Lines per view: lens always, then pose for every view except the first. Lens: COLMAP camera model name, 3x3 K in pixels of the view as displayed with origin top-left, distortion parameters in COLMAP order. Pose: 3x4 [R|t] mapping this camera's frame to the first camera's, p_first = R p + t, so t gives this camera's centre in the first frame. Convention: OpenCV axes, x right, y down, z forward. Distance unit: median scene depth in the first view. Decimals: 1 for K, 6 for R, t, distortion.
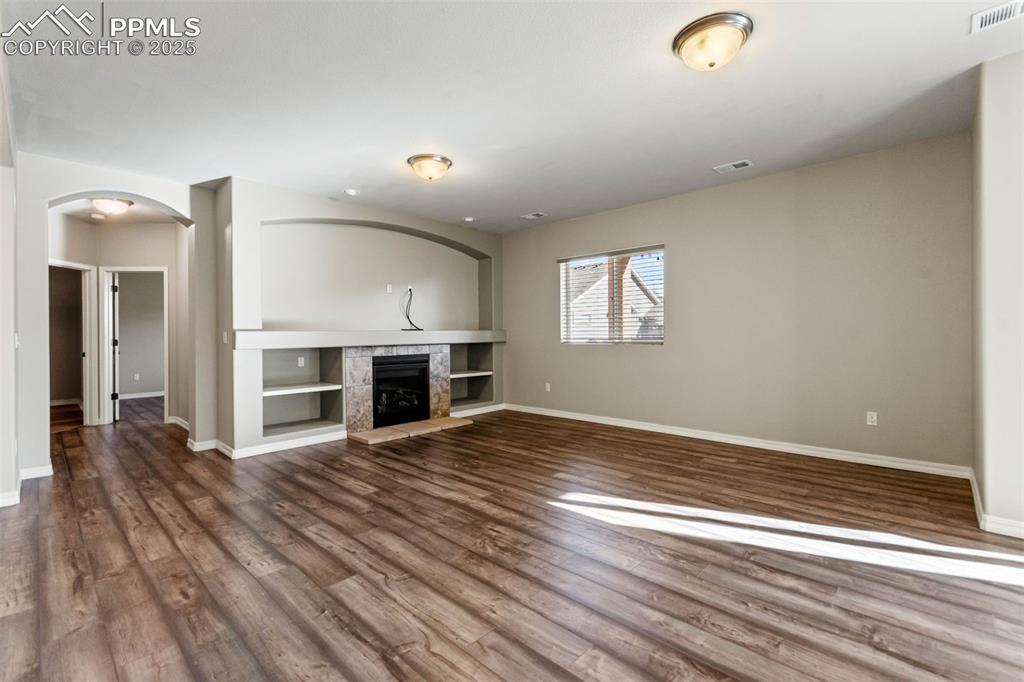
lens RADIAL K [[453.7, 0, 507.2], [0, 453.7, 331.2], [0, 0, 1]] dist [0.007155, -0.001804]
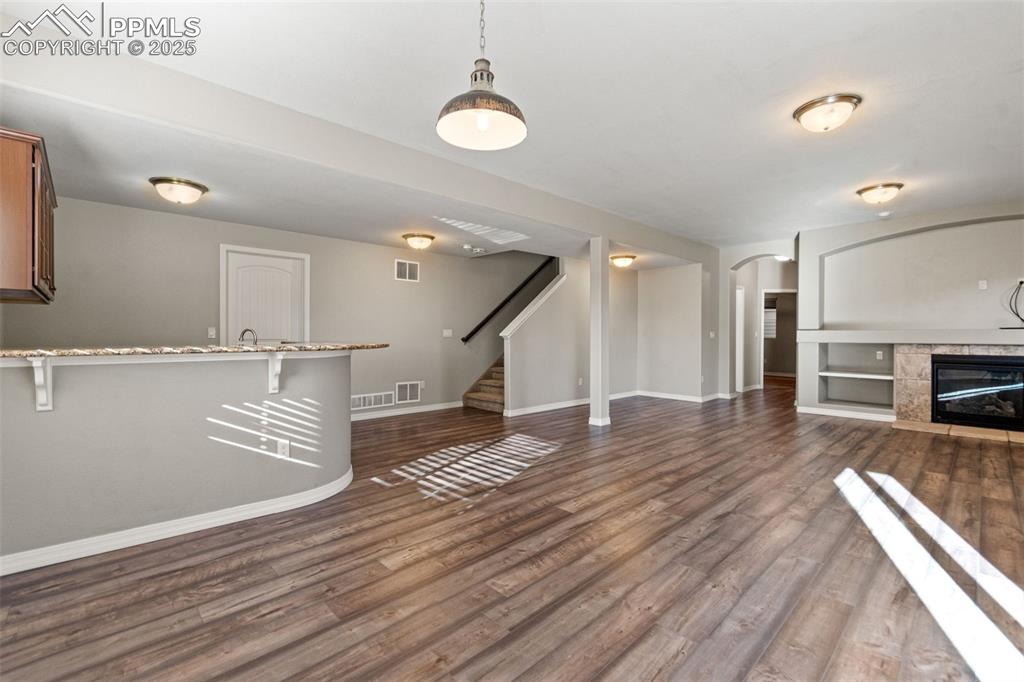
lens RADIAL K [[453.7, 0, 510.6], [0, 453.7, 340.8], [0, 0, 1]] dist [0.007155, -0.001804]
pose [[-0.047727, 0.026812, -0.998501, 1.072294], [0.005501, 0.999632, 0.026579, -0.012341], [0.998845, -0.004224, -0.047857, 0.091817]]
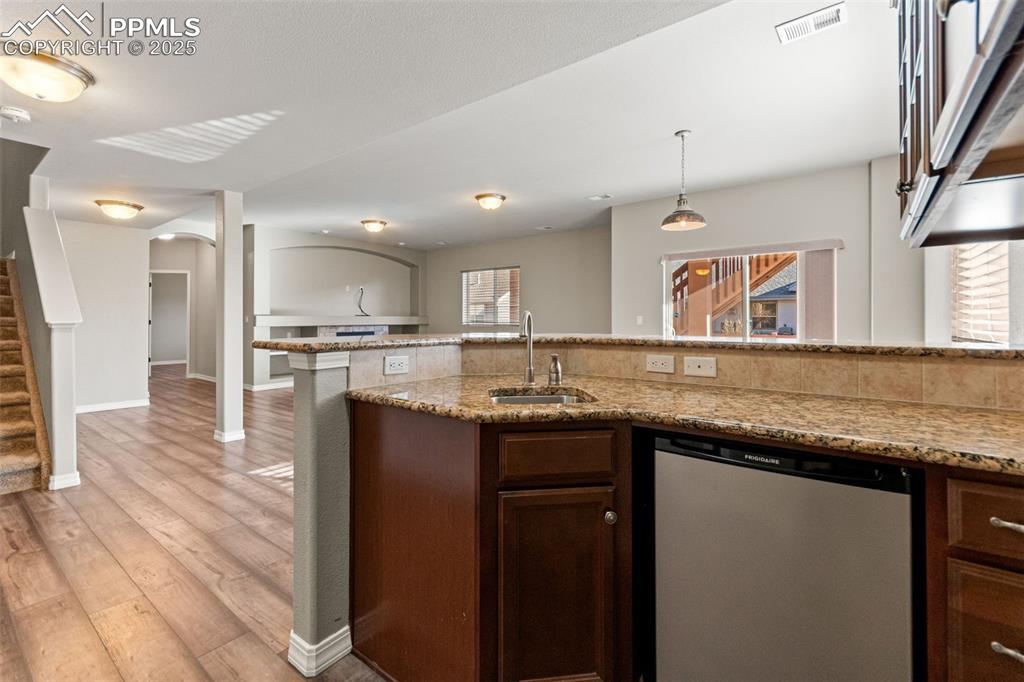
lens RADIAL K [[453.7, 0, 509.7], [0, 453.7, 317.3], [0, 0, 1]] dist [0.007155, -0.001804]
pose [[0.994098, 0.010953, 0.107930, 0.174045], [-0.011240, 0.999935, 0.002048, -0.009083], [-0.107901, -0.003249, 0.994156, -0.846374]]
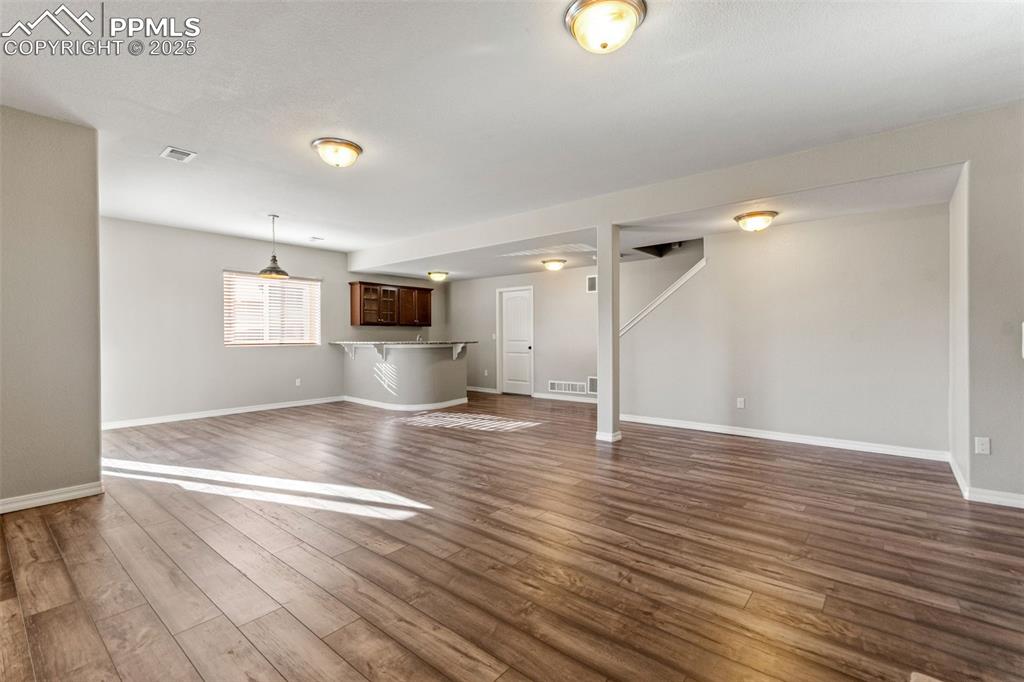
lens RADIAL K [[453.7, 0, 506.3], [0, 453.7, 341.1], [0, 0, 1]] dist [0.007155, -0.001804]
pose [[-0.998048, 0.015723, -0.060444, -0.015642], [0.015597, 0.999875, 0.002551, 0.012615], [0.060476, 0.001603, -0.998168, 1.531275]]
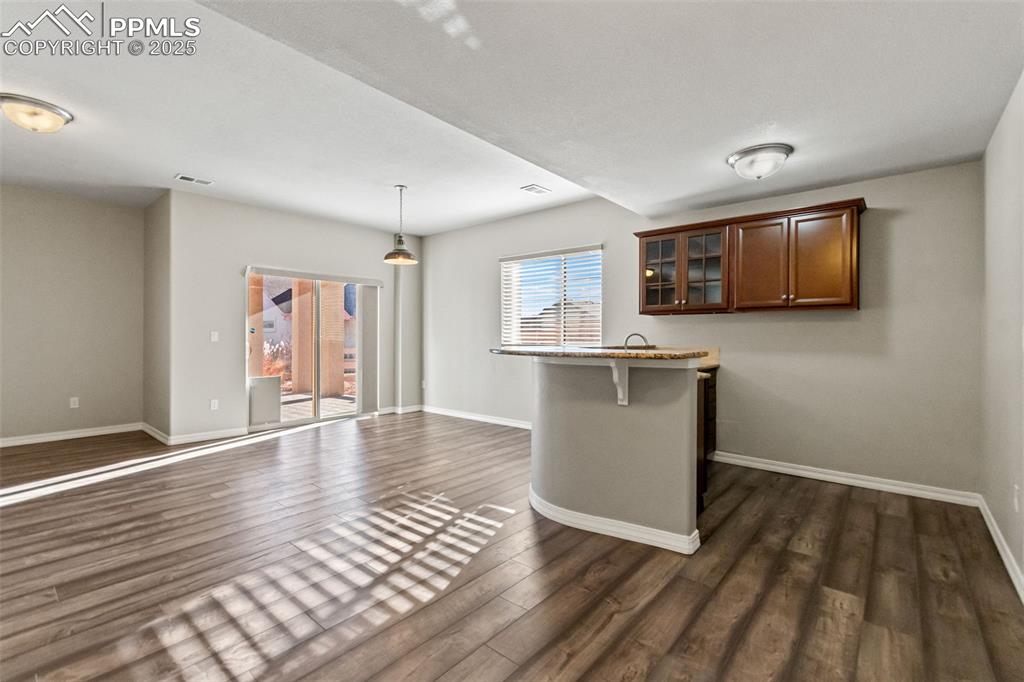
lens RADIAL K [[453.7, 0, 509.7], [0, 453.7, 337.8], [0, 0, 1]] dist [0.007155, -0.001804]
pose [[-0.058758, 0.009476, 0.998227, -0.552458], [-0.009988, 0.999899, -0.010080, 0.004286], [-0.998222, -0.010562, -0.058657, -0.169589]]
